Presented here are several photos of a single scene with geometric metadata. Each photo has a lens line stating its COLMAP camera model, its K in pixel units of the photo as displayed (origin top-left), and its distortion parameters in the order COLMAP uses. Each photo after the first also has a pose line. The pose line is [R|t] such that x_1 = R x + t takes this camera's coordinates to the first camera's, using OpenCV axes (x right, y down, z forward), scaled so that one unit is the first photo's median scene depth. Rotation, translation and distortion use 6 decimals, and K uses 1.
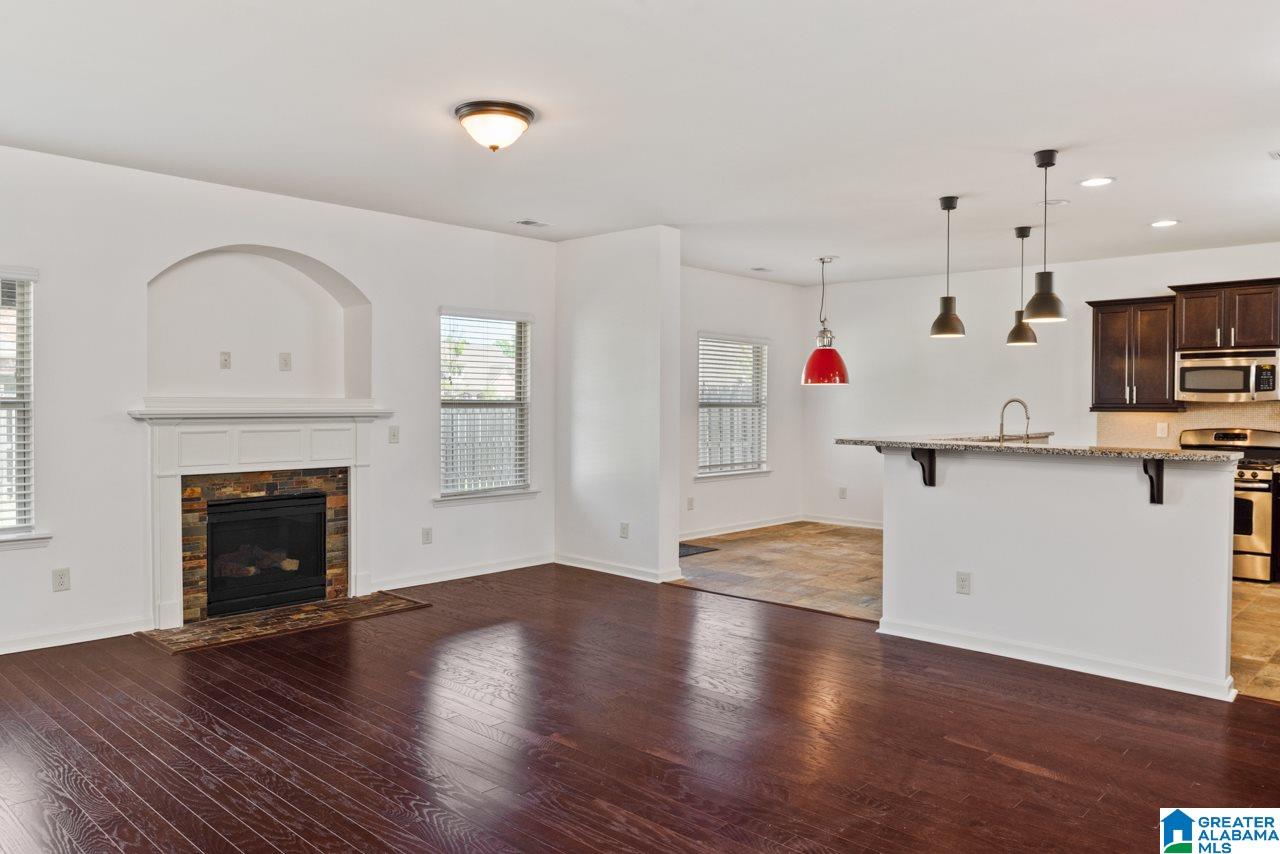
lens RADIAL K [[883.4, 0, 666.2], [0, 883.4, 417.7], [0, 0, 1]] dist [-0.001209, -0.008193]
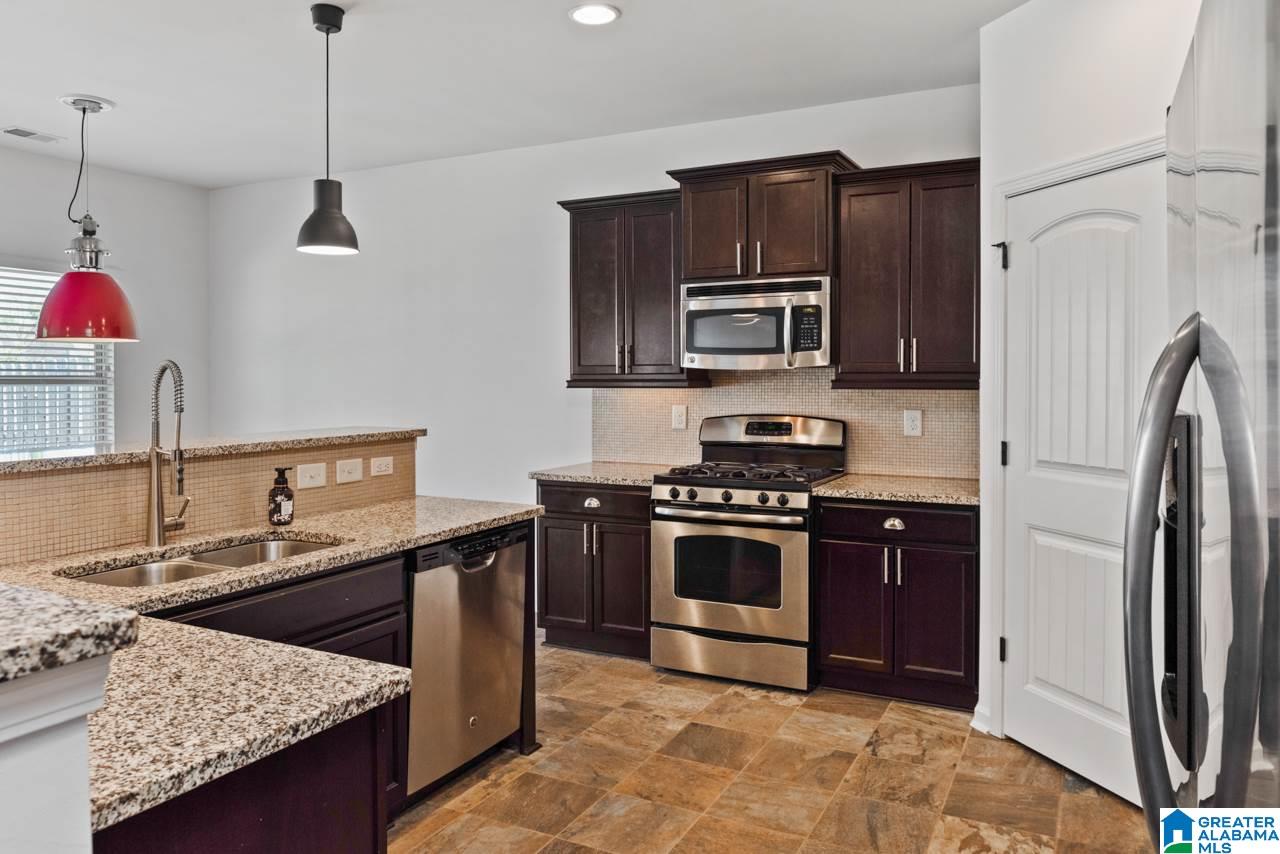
lens RADIAL K [[875.6, 0, 640.6], [0, 875.6, 388.0], [0, 0, 1]] dist [-0.005752, -0.000670]
pose [[0.965818, -0.008521, 0.259080, 0.403665], [0.009653, 0.999949, -0.003097, -0.004704], [-0.259041, 0.005491, 0.965851, 0.450002]]
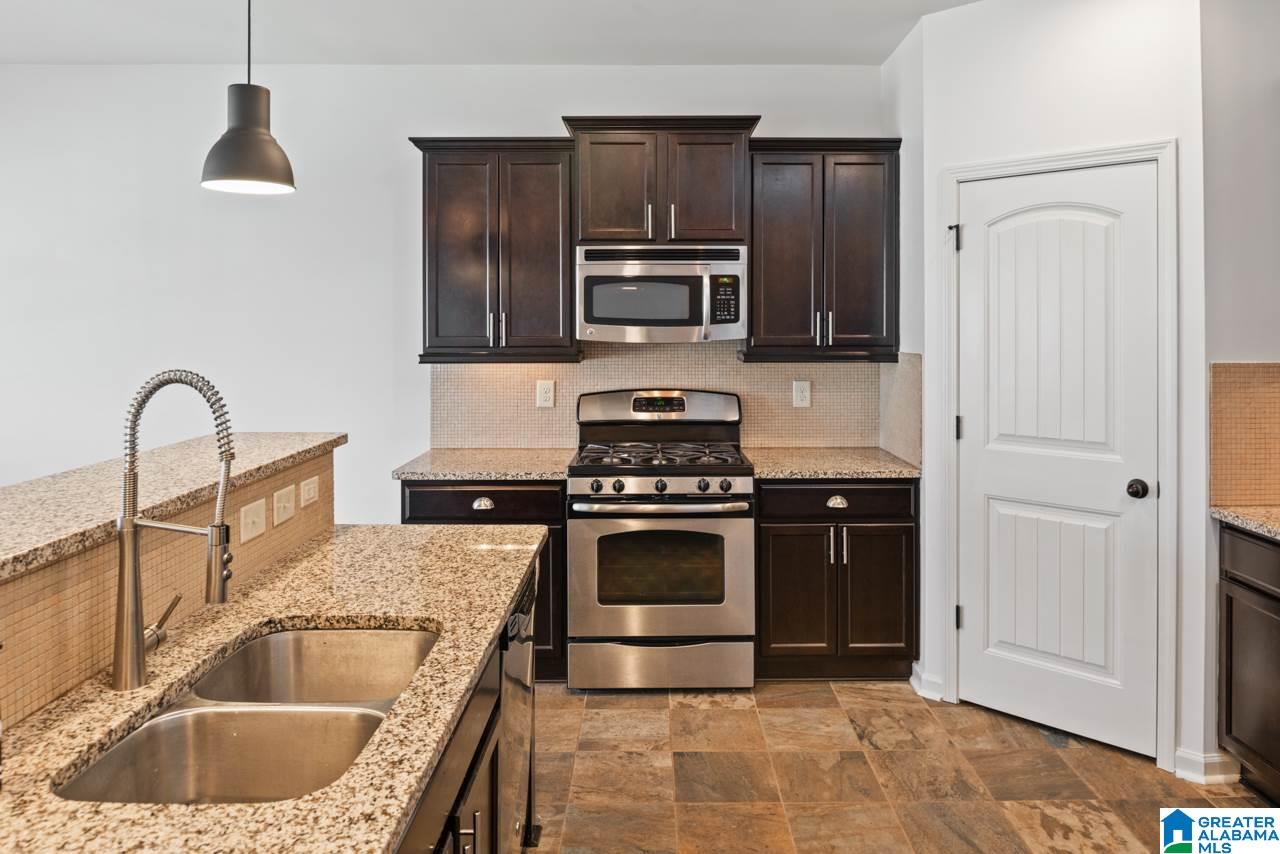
lens RADIAL K [[875.4, 0, 645.8], [0, 875.4, 325.7], [0, 0, 1]] dist [-0.003678, -0.003485]
pose [[0.741574, -0.007201, 0.670832, 0.266446], [0.016077, 0.999846, -0.007039, -0.024103], [-0.670678, 0.016005, 0.741576, 0.598209]]
